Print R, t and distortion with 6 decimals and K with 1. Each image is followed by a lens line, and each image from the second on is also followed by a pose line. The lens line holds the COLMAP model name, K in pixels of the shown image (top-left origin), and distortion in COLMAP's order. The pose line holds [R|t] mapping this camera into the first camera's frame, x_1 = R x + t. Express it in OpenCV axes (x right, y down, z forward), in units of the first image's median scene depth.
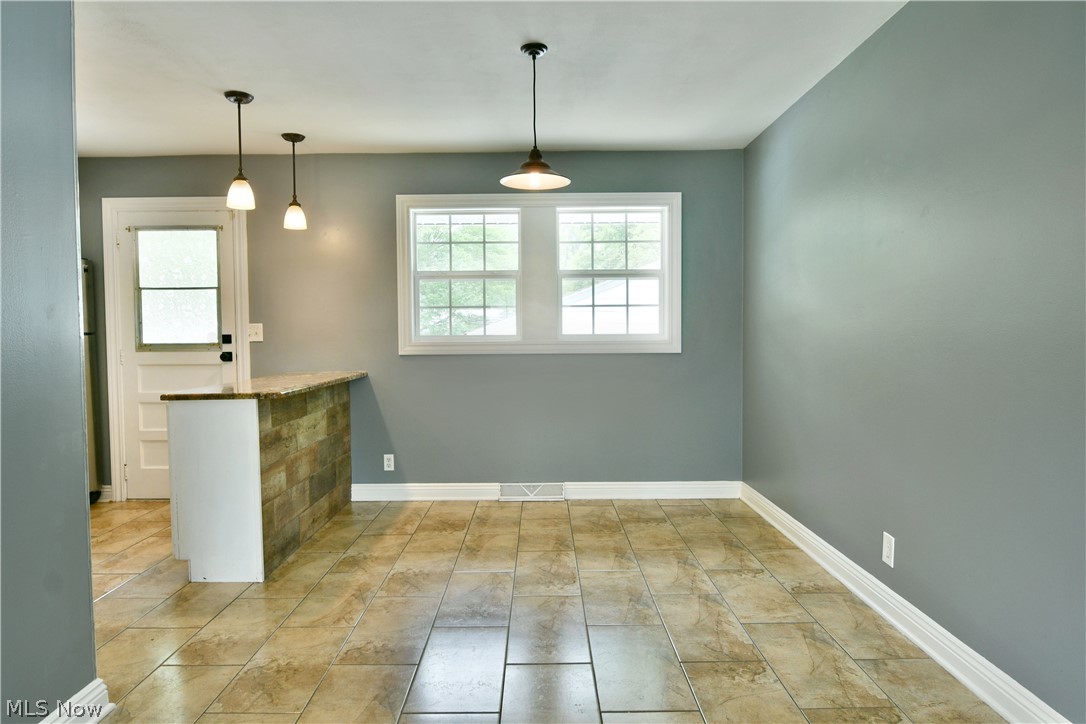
lens RADIAL K [[659.3, 0, 544.0], [0, 659.3, 351.9], [0, 0, 1]] dist [-0.020231, 0.000493]
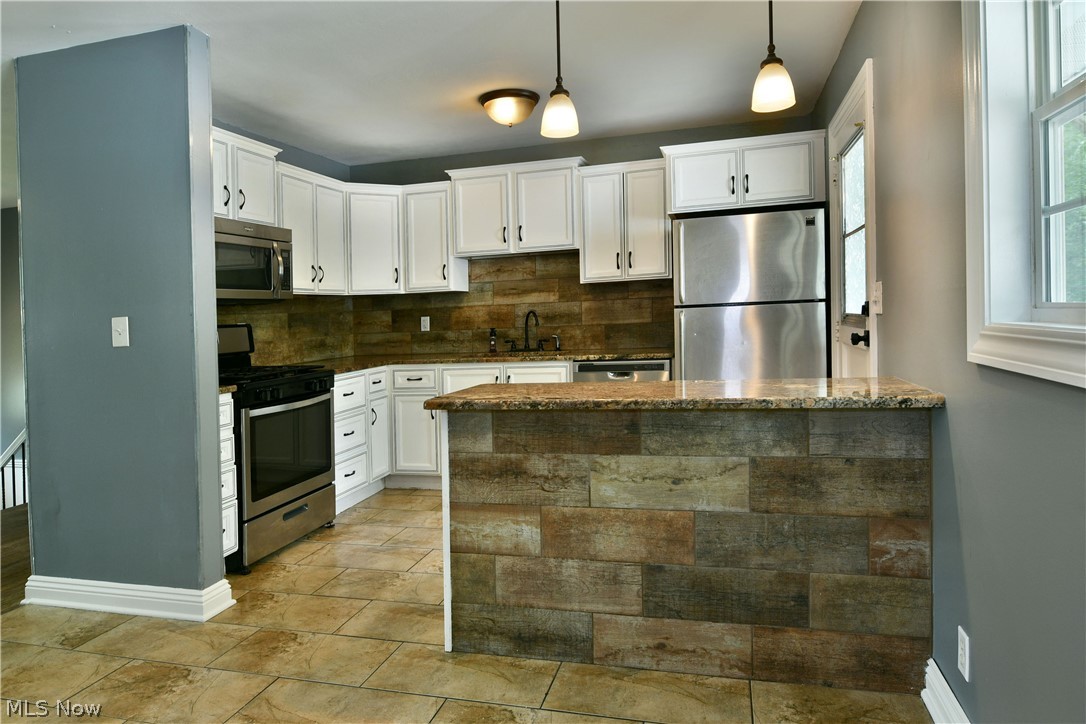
lens RADIAL K [[659.3, 0, 545.9], [0, 659.3, 322.3], [0, 0, 1]] dist [-0.020231, 0.000493]
pose [[-0.261955, 0.031834, -0.964555, 0.192375], [0.014337, 0.999474, 0.029093, -0.032921], [0.964974, -0.006208, -0.262273, 1.014015]]
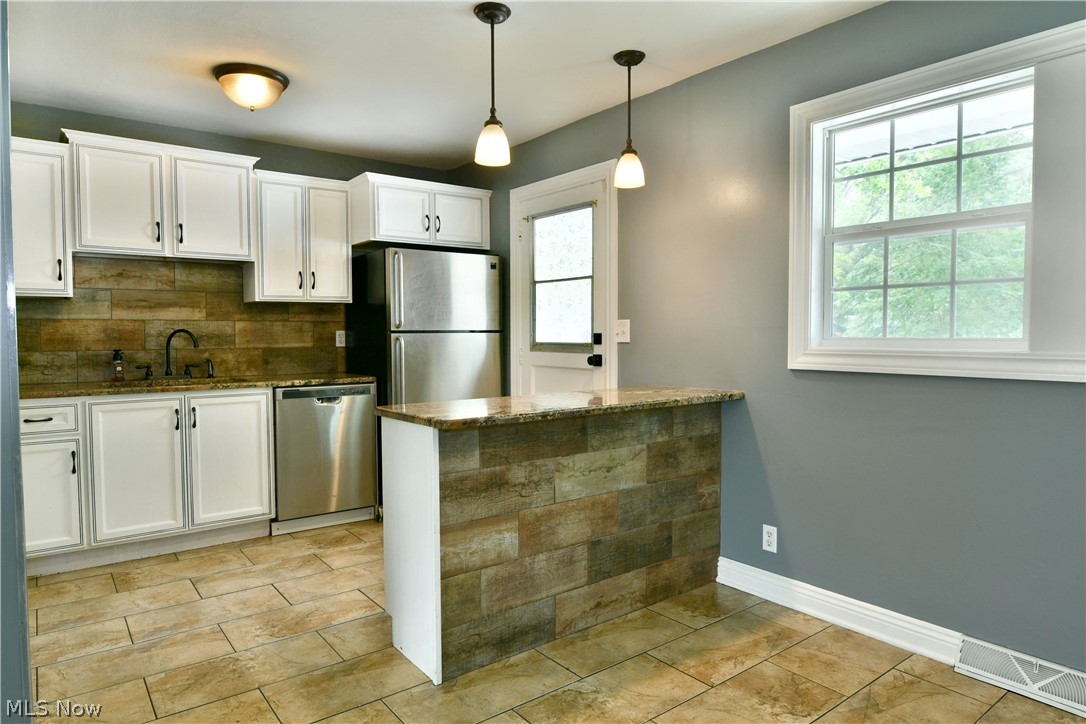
lens RADIAL K [[659.3, 0, 528.7], [0, 659.3, 355.4], [0, 0, 1]] dist [-0.020231, 0.000493]
pose [[0.600491, 0.035771, -0.798831, 0.141777], [-0.028240, 0.999324, 0.023520, -0.018113], [0.799133, 0.008436, 0.601095, 0.506127]]
